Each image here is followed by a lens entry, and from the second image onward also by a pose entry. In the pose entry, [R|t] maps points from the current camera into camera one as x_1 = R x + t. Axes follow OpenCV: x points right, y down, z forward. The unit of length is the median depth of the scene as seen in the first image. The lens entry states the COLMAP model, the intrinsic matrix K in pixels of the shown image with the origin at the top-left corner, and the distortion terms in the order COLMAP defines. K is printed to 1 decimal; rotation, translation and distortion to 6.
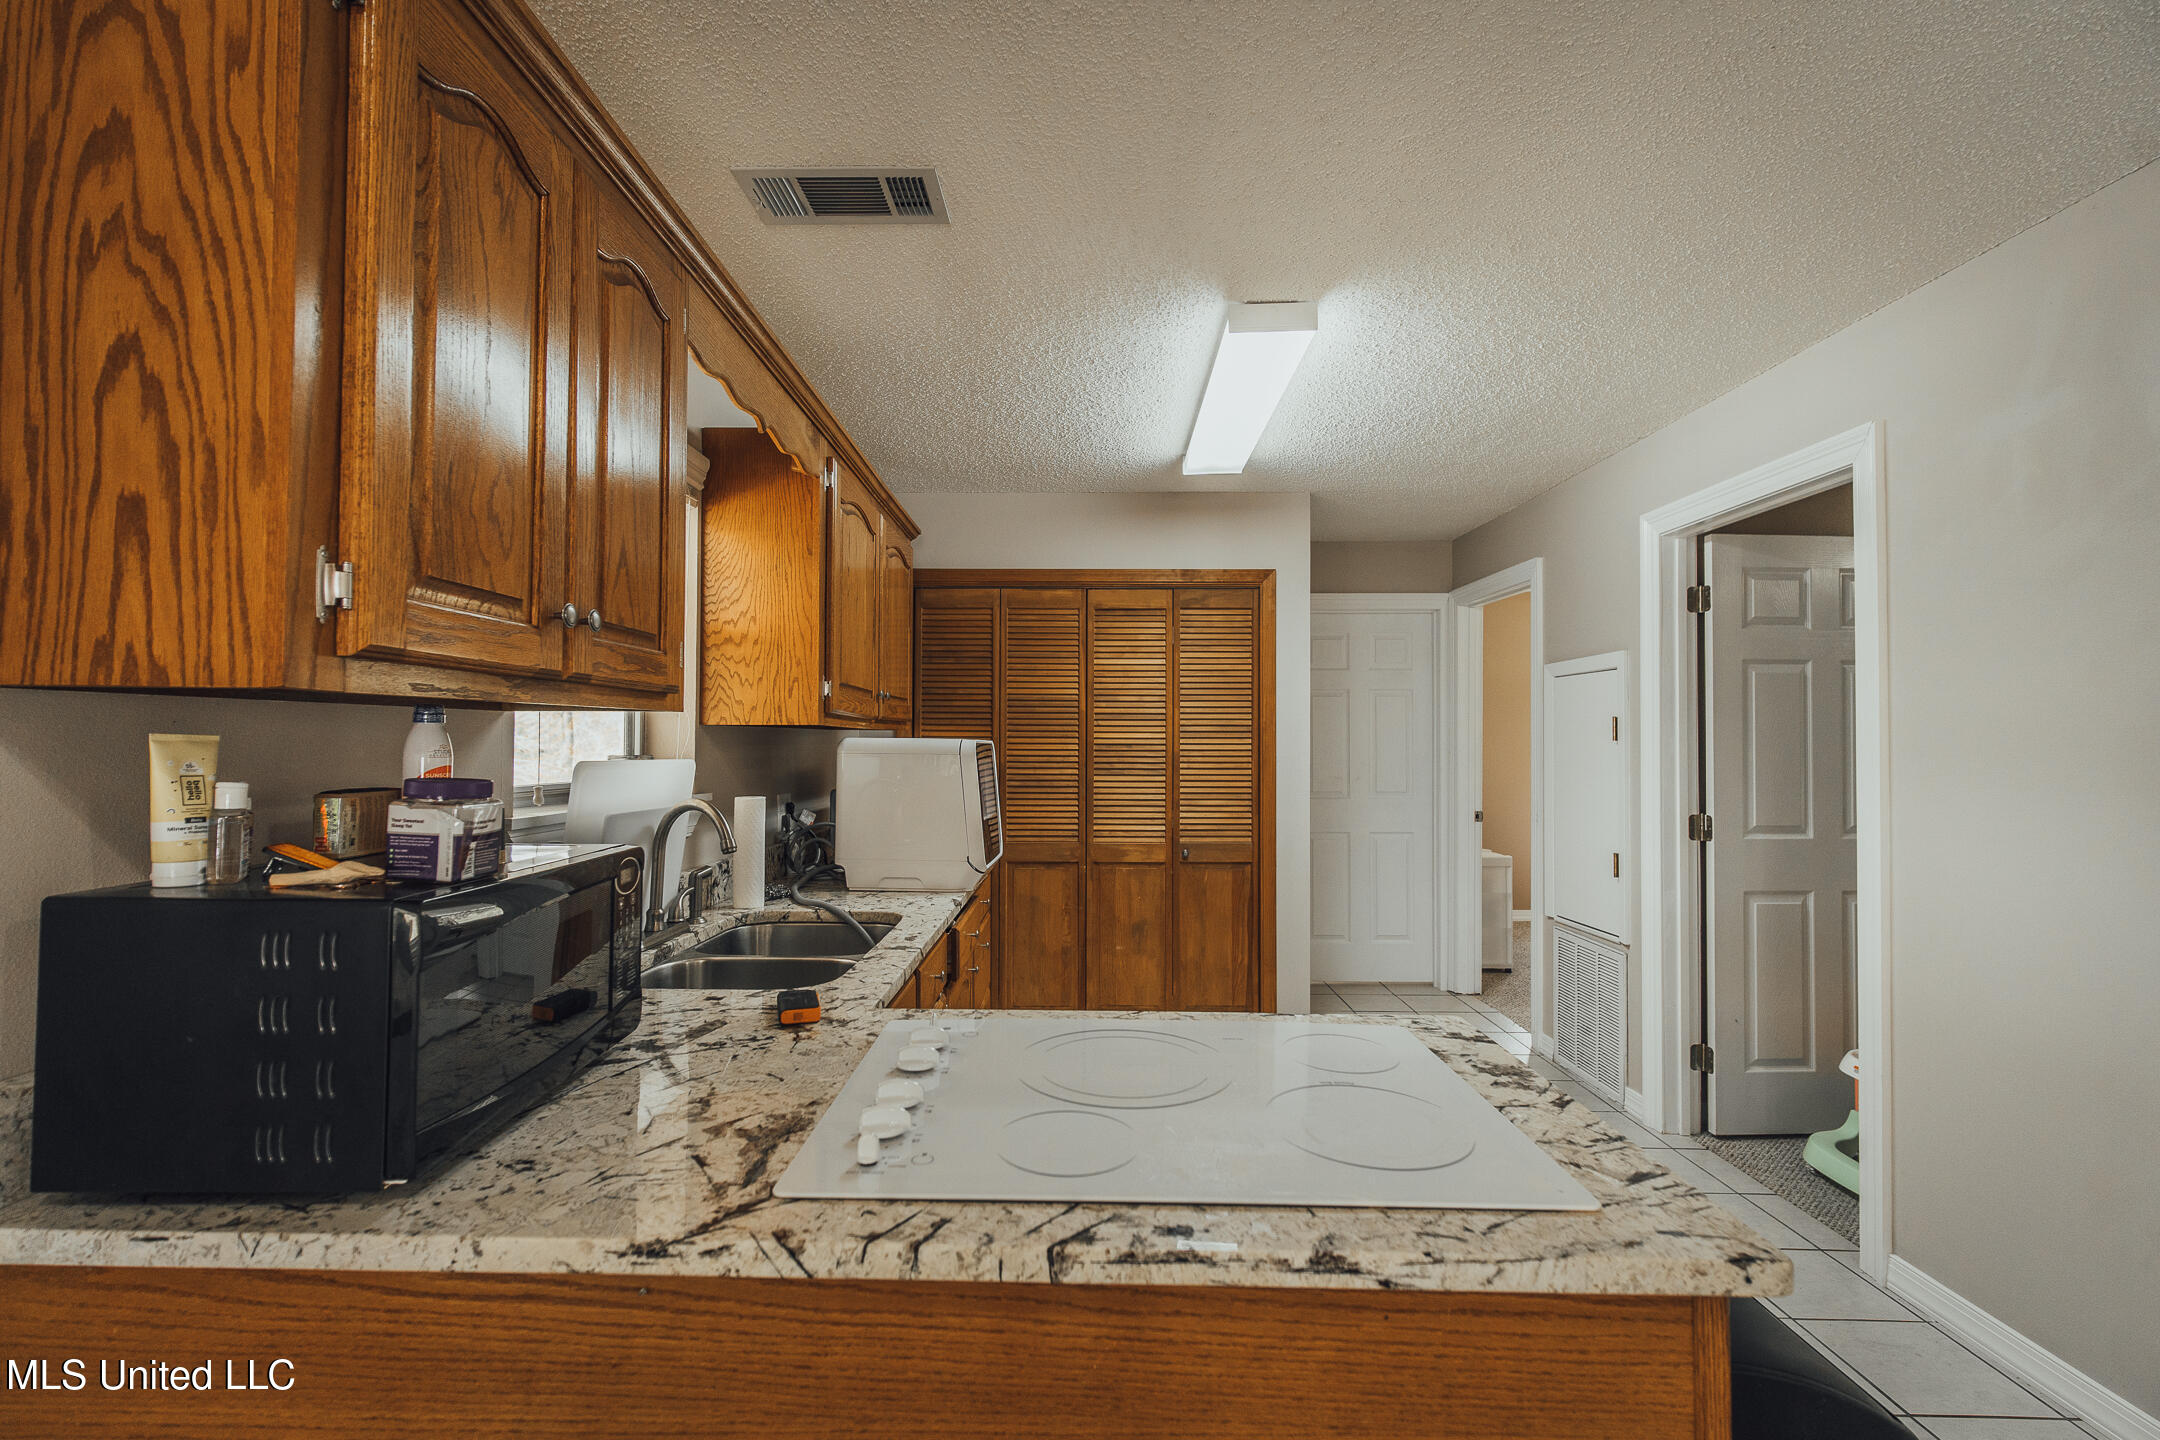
lens RADIAL K [[933.8, 0, 1069.1], [0, 933.8, 728.4], [0, 0, 1]] dist [0.001718, 0.000737]
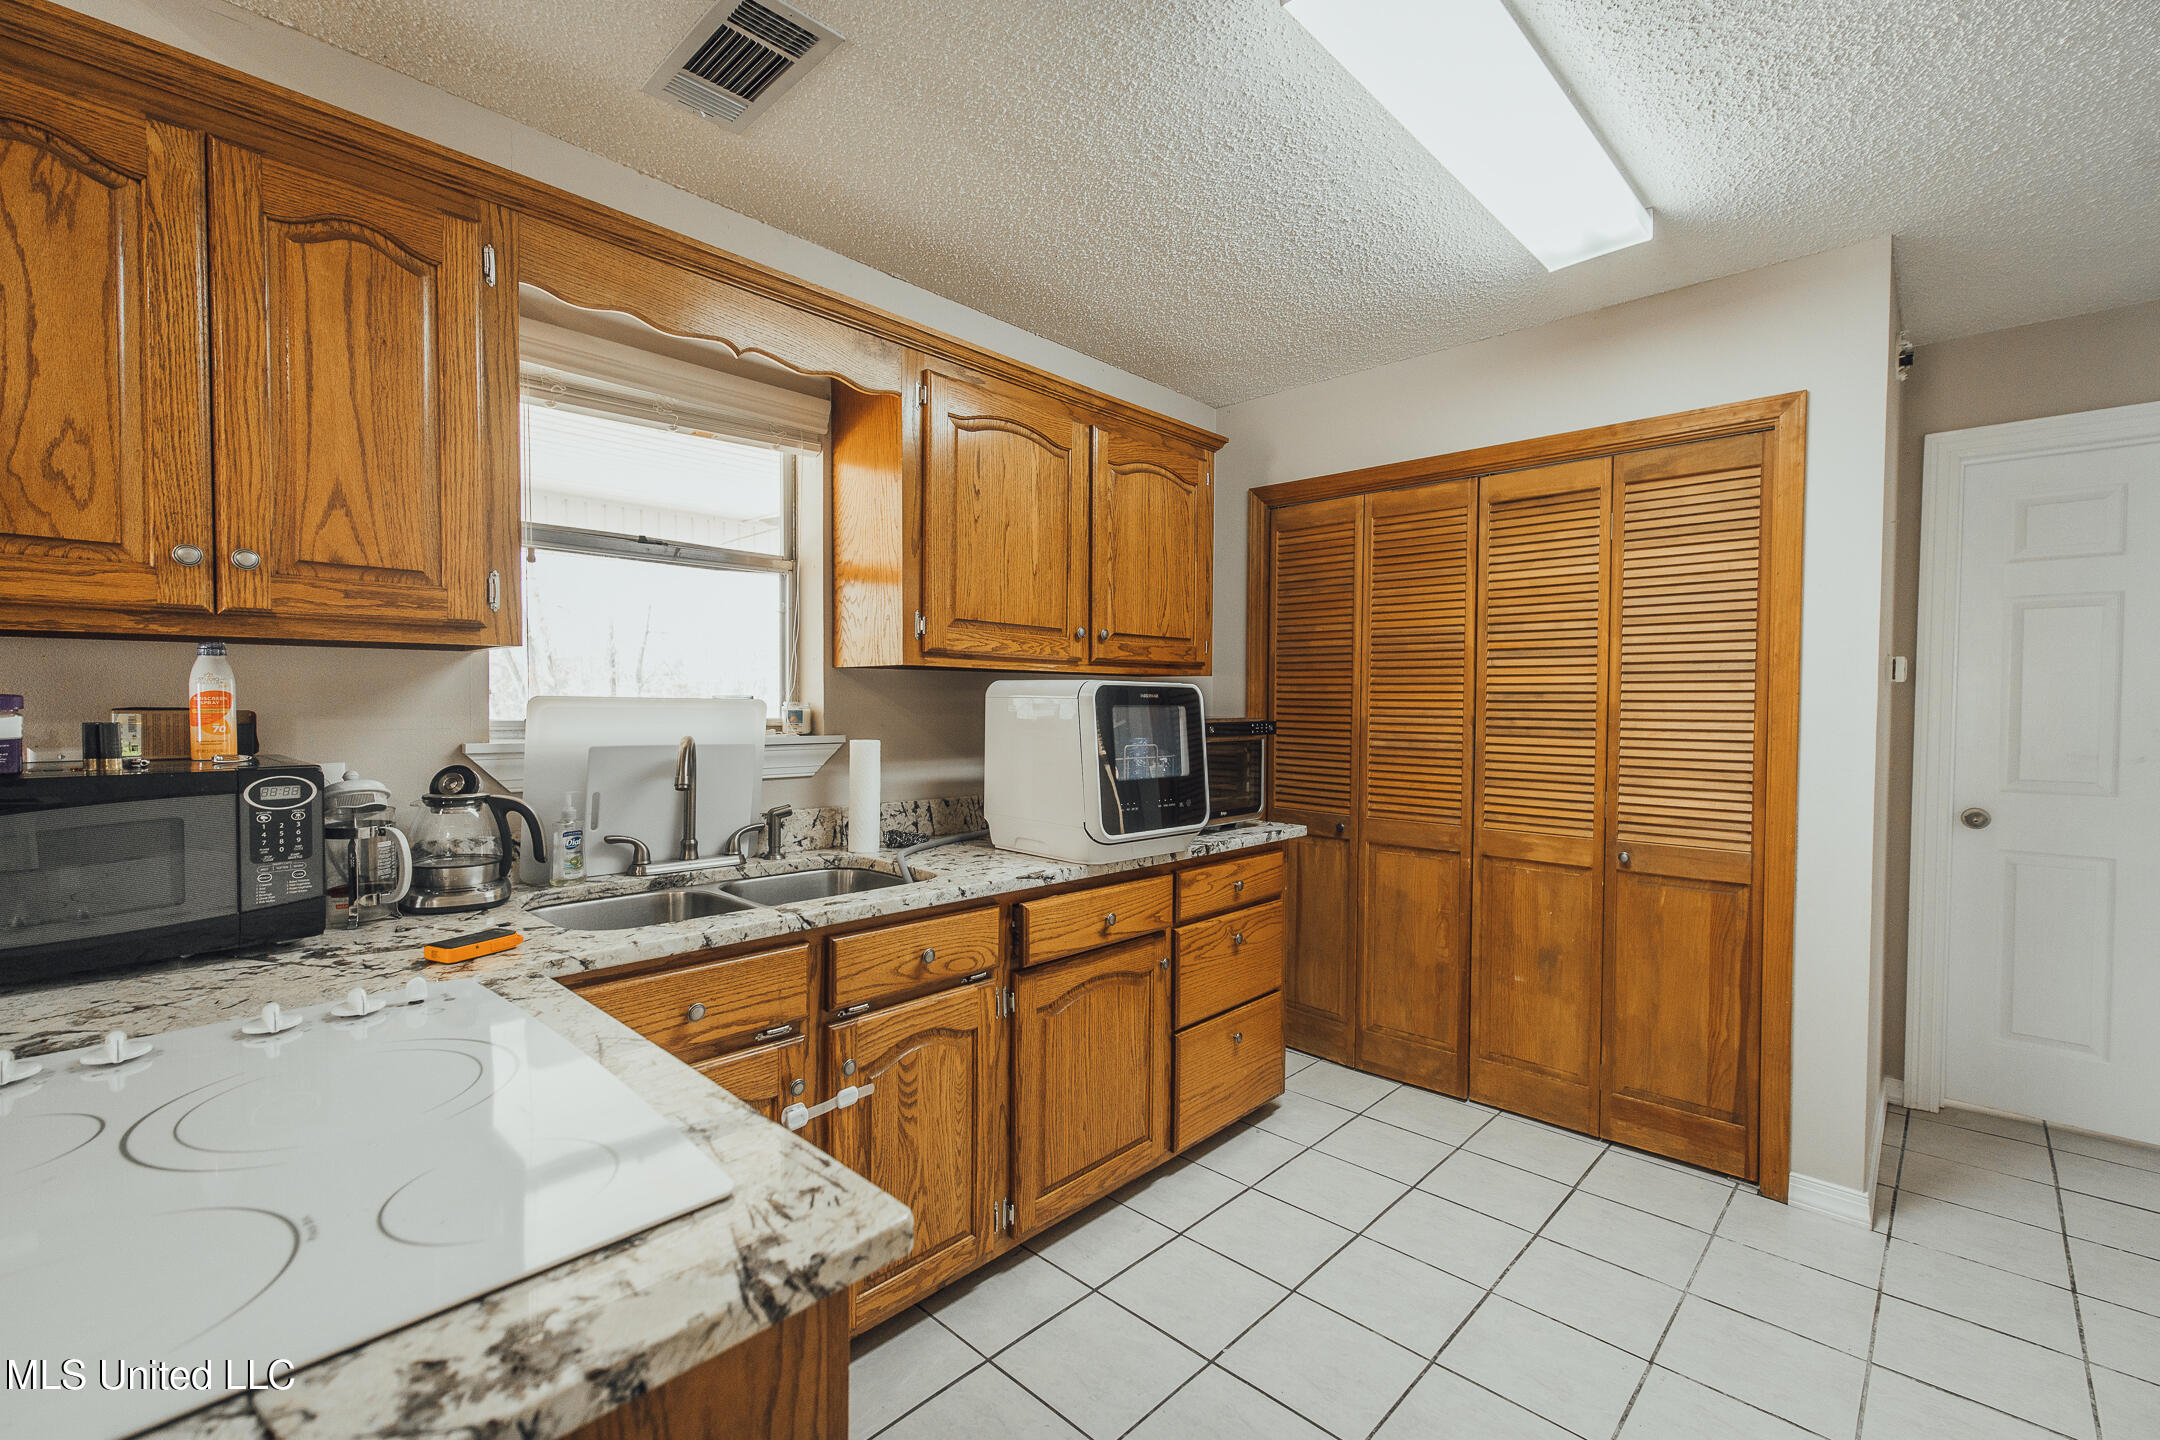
lens RADIAL K [[933.8, 0, 1074.6], [0, 933.8, 724.4], [0, 0, 1]] dist [0.001718, 0.000737]
pose [[0.730964, 0.019437, -0.682139, 0.287795], [0.006591, 0.999347, 0.035540, 0.013967], [0.682384, -0.030474, 0.730359, 0.255843]]
